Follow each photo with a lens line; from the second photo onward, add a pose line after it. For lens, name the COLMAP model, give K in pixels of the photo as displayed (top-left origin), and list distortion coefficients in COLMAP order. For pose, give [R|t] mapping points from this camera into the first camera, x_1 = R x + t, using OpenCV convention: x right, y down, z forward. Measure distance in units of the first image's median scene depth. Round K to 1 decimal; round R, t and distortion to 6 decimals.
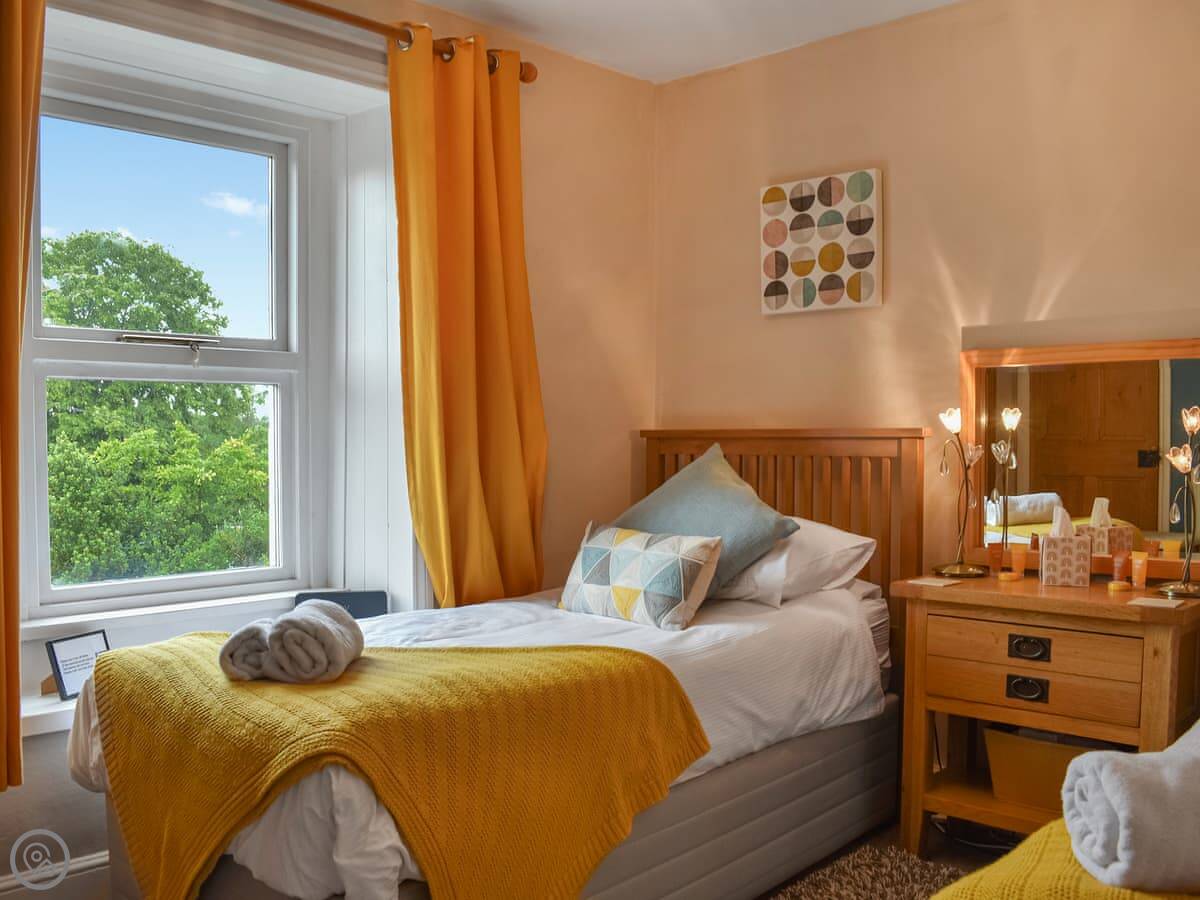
lens RADIAL K [[1071.8, 0, 616.2], [0, 1071.8, 448.5], [0, 0, 1]] dist [-0.079342, -0.005272]
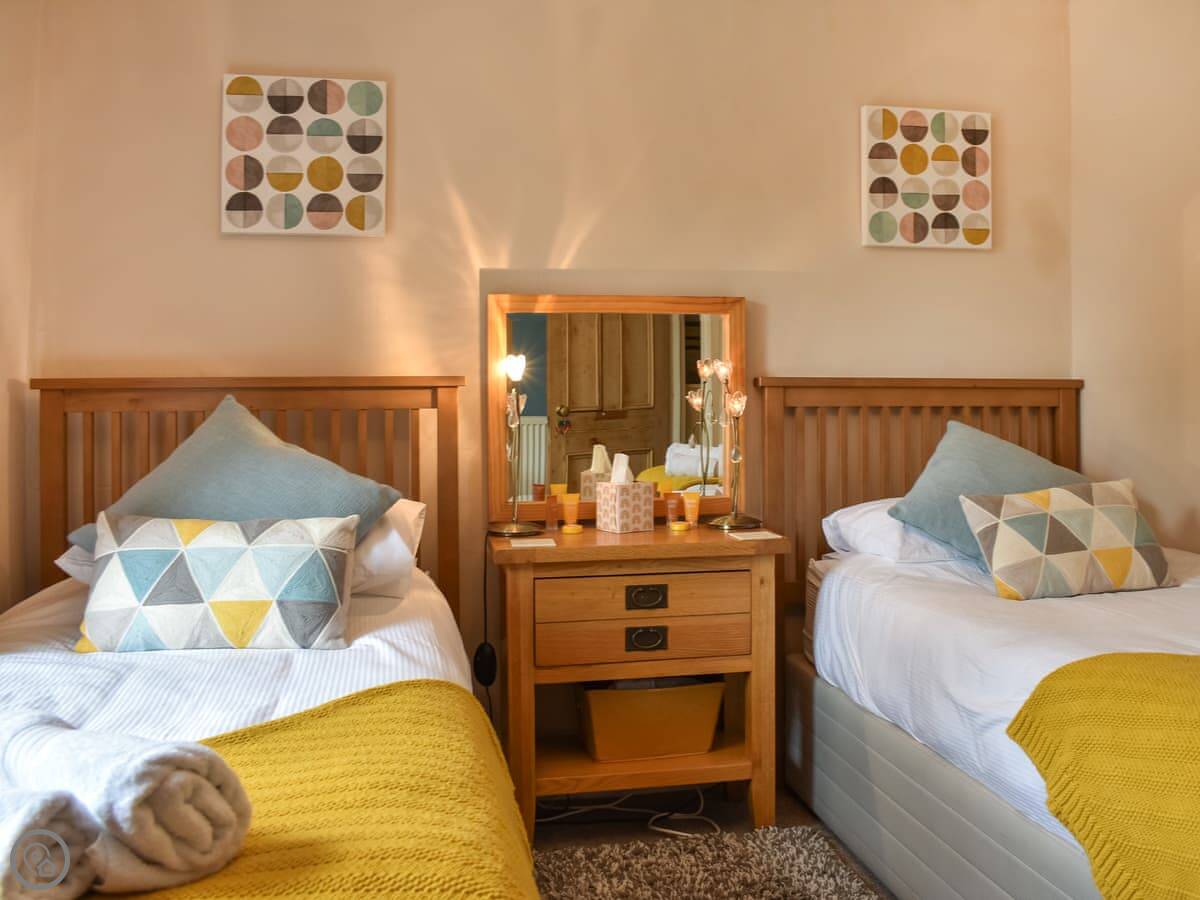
lens RADIAL K [[1102.8, 0, 521.1], [0, 1102.8, 334.5], [0, 0, 1]] dist [-0.092922, 0.086336]
pose [[0.604715, 0.034190, 0.795707, -0.419001], [0.014020, 0.998466, -0.053557, -0.003352], [-0.796318, 0.043542, 0.603309, 0.379927]]
